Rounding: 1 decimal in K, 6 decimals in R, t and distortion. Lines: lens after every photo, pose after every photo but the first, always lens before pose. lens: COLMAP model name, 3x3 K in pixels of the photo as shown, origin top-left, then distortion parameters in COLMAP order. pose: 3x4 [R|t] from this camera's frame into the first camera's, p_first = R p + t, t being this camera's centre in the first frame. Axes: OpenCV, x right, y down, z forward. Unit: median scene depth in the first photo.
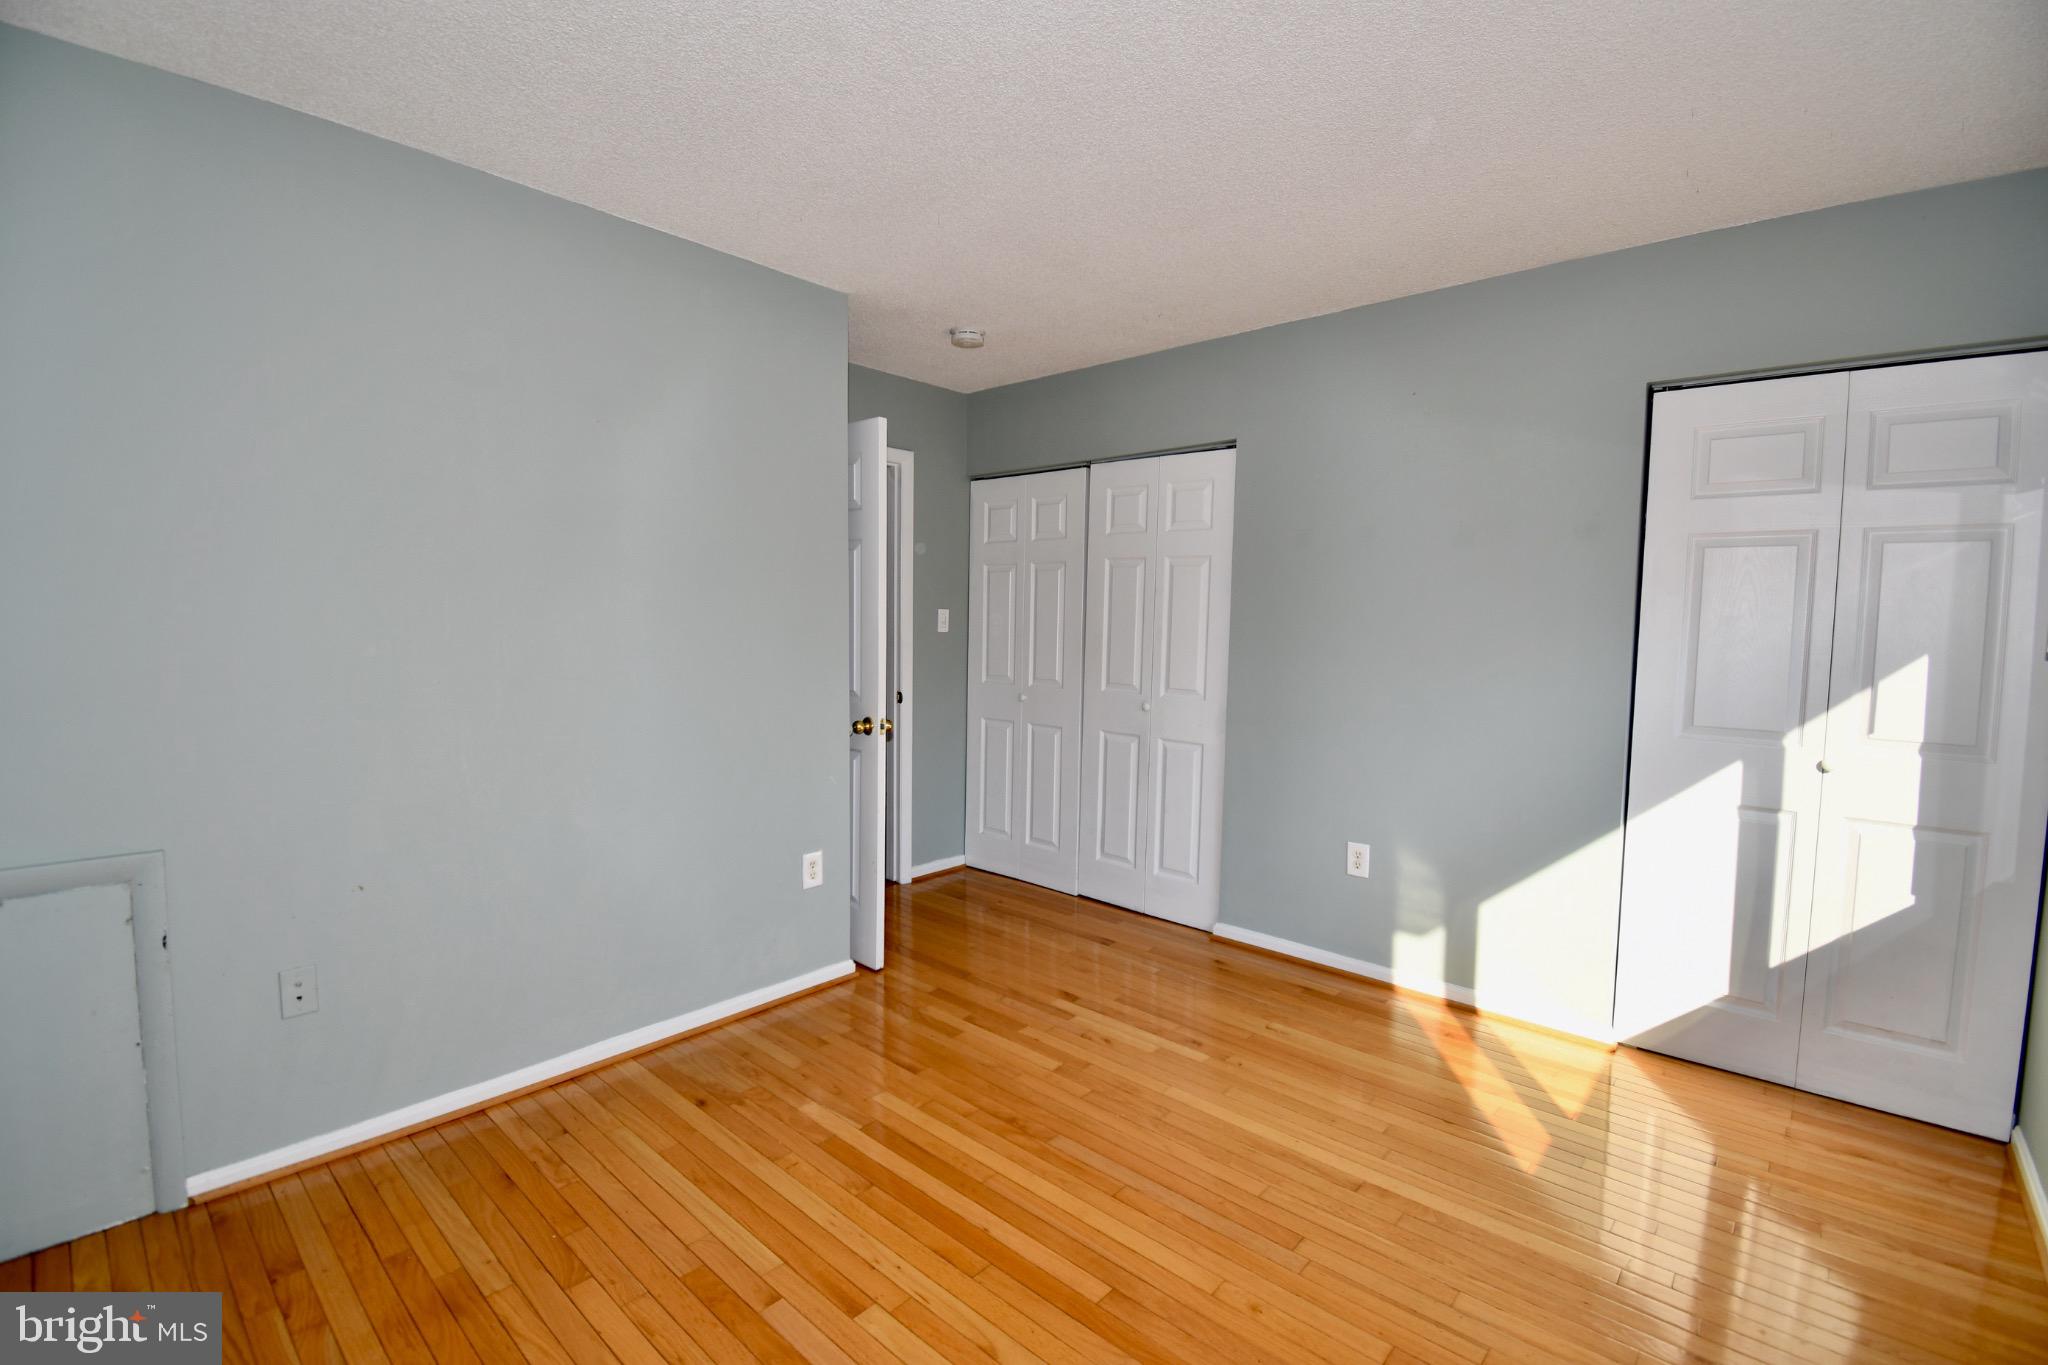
lens RADIAL K [[900.0, 0, 1026.8], [0, 900.0, 669.3], [0, 0, 1]] dist [0.002614, -0.015407]
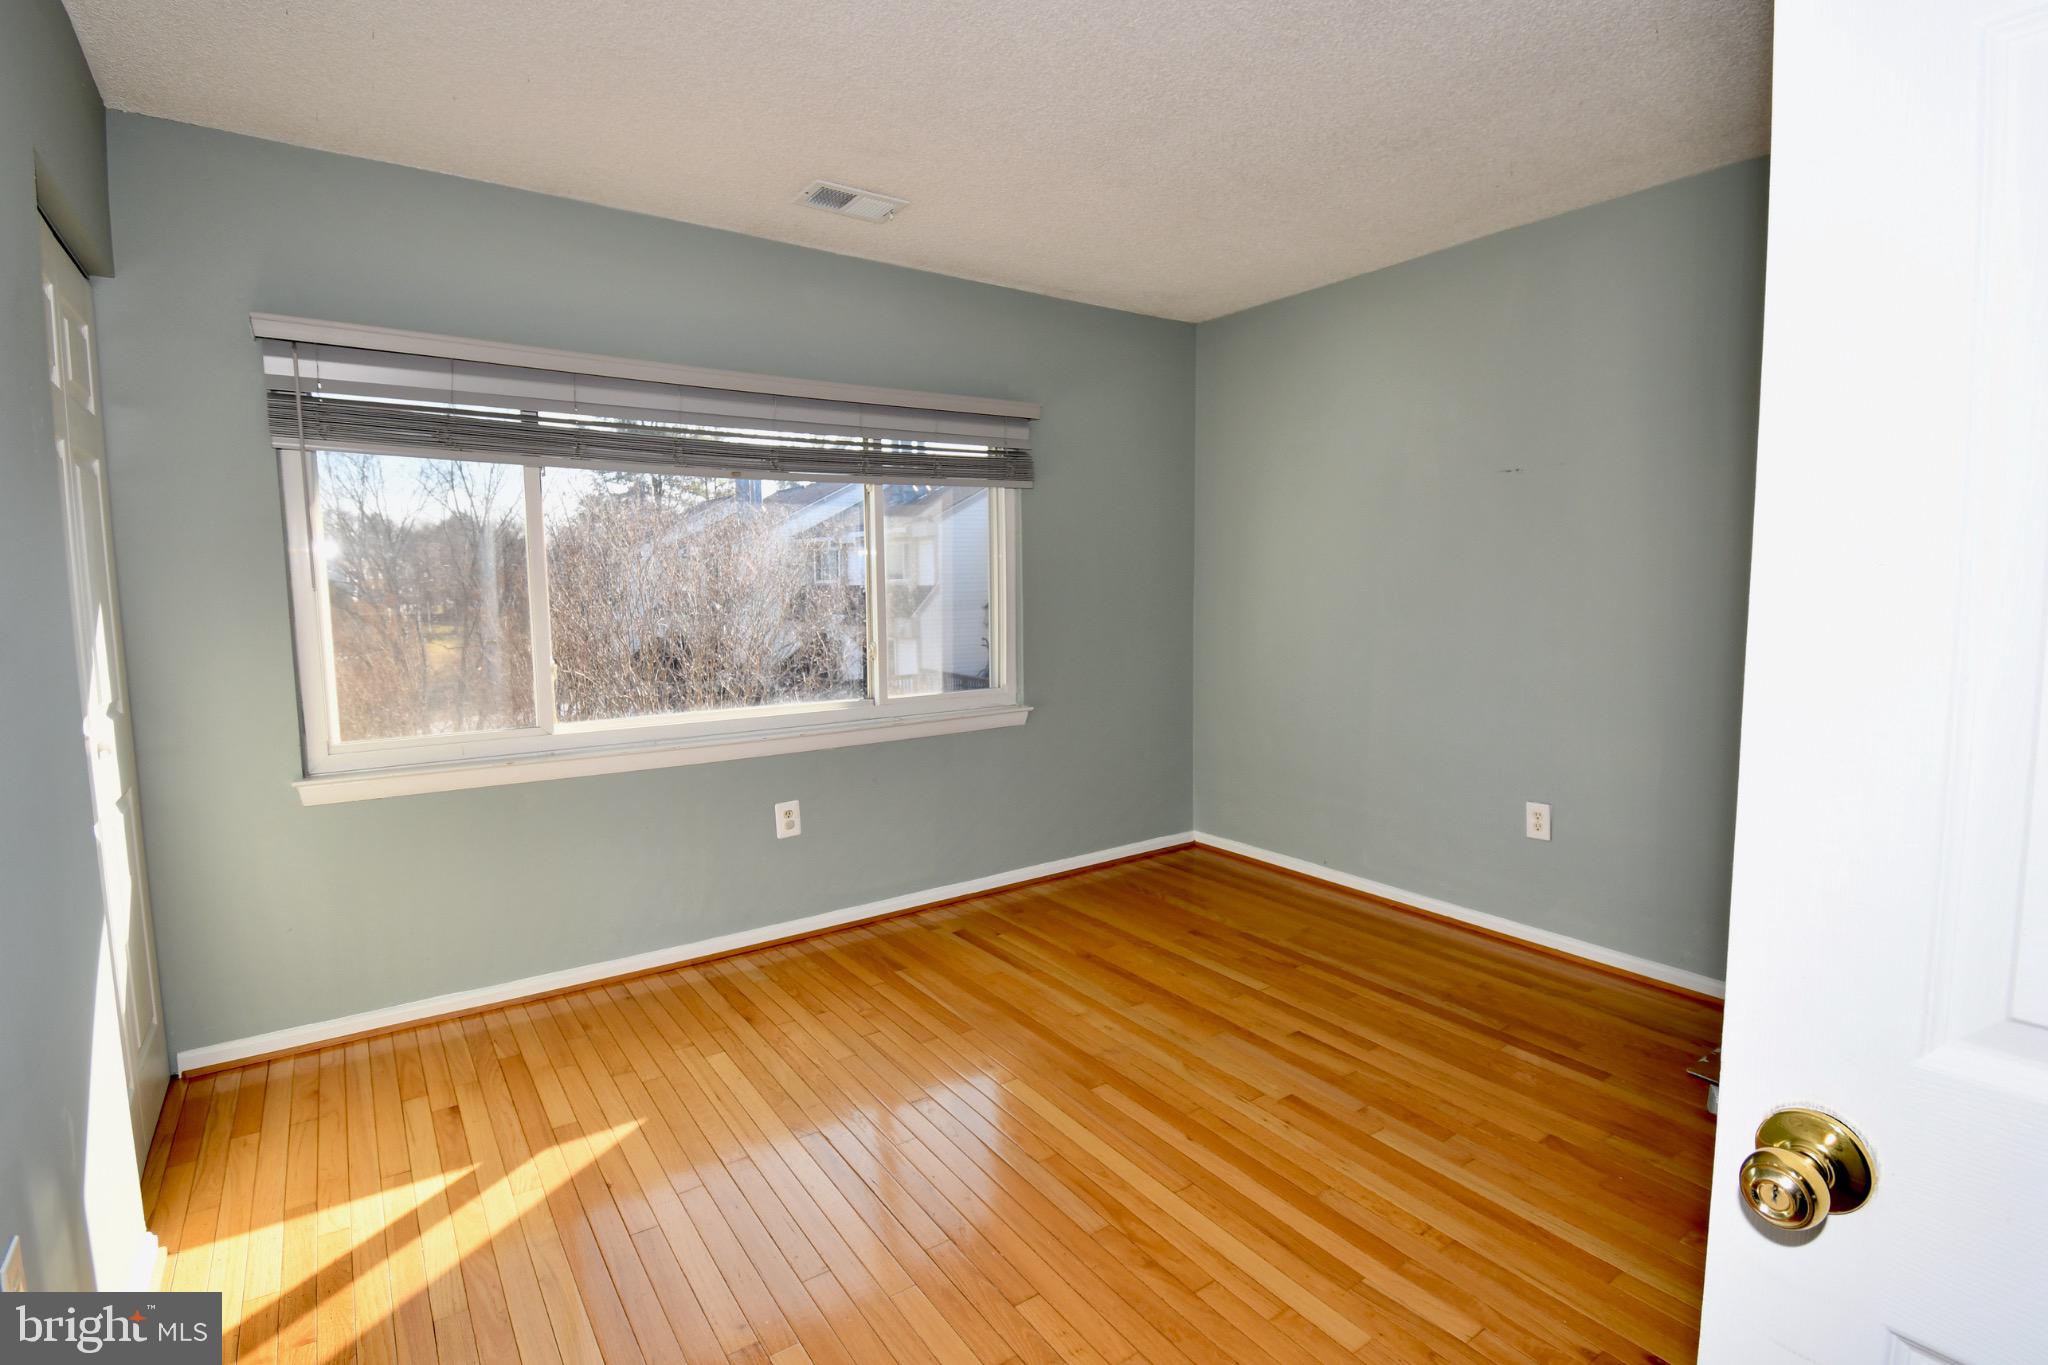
lens RADIAL K [[954.2, 0, 1030.4], [0, 954.2, 667.4], [0, 0, 1]] dist [0.002866, -0.009985]
pose [[-0.975186, -0.026799, 0.219758, -0.064849], [0.006786, 0.988561, 0.150670, -0.071503], [-0.221282, 0.148422, -0.963849, 1.392854]]
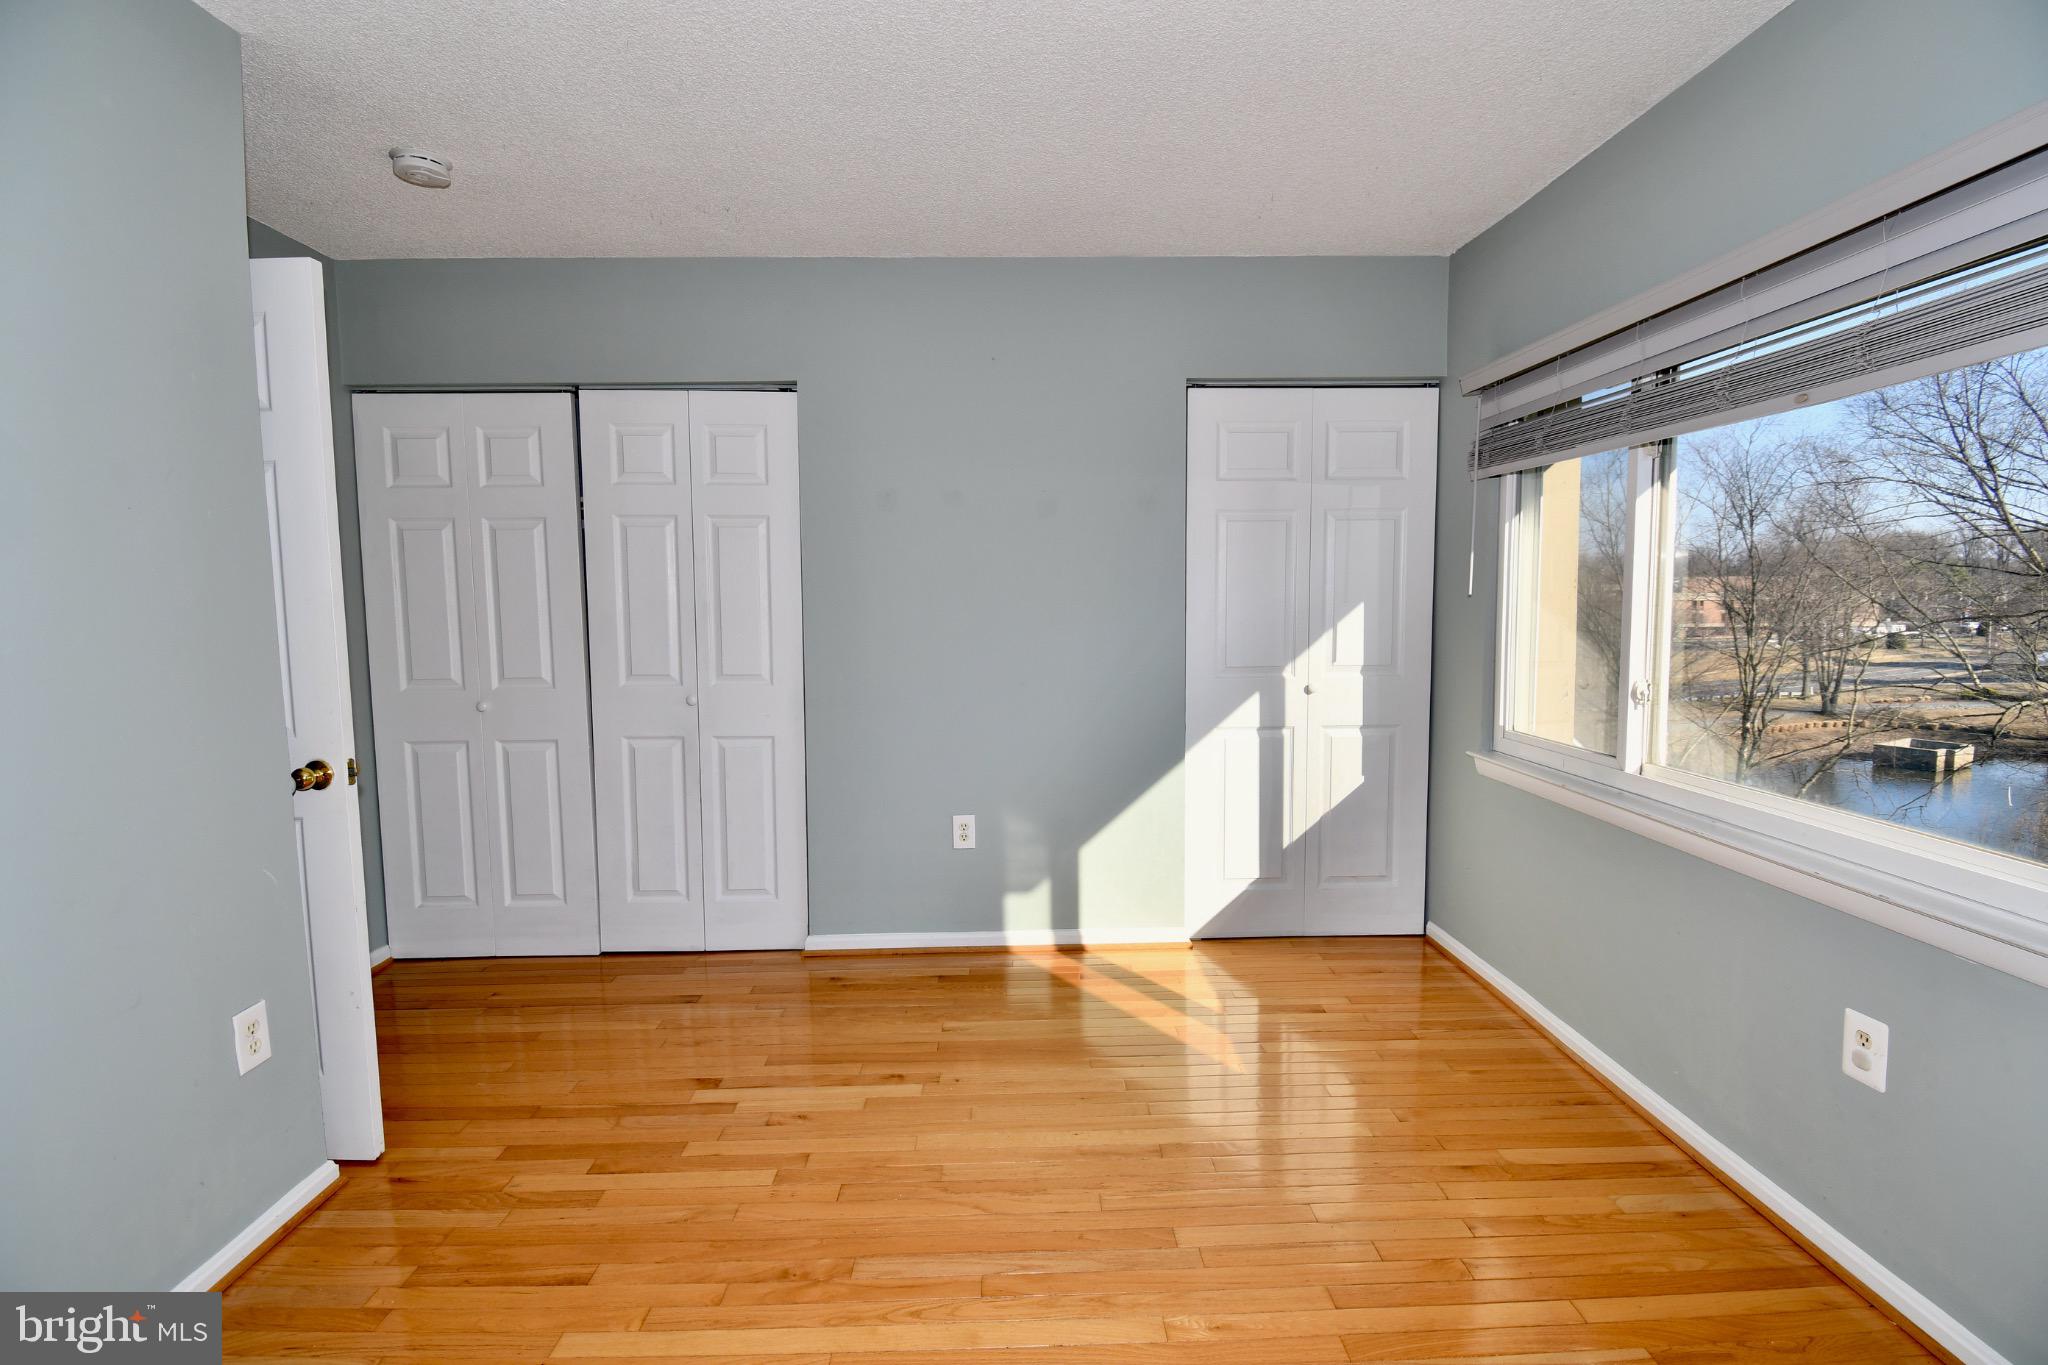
lens RADIAL K [[900.0, 0, 1031.3], [0, 900.0, 670.3], [0, 0, 1]] dist [0.002614, -0.015407]
pose [[0.725010, -0.078140, 0.684291, -0.272824], [0.061451, 0.996920, 0.048731, -0.008534], [-0.685991, 0.006720, 0.727579, 0.272306]]
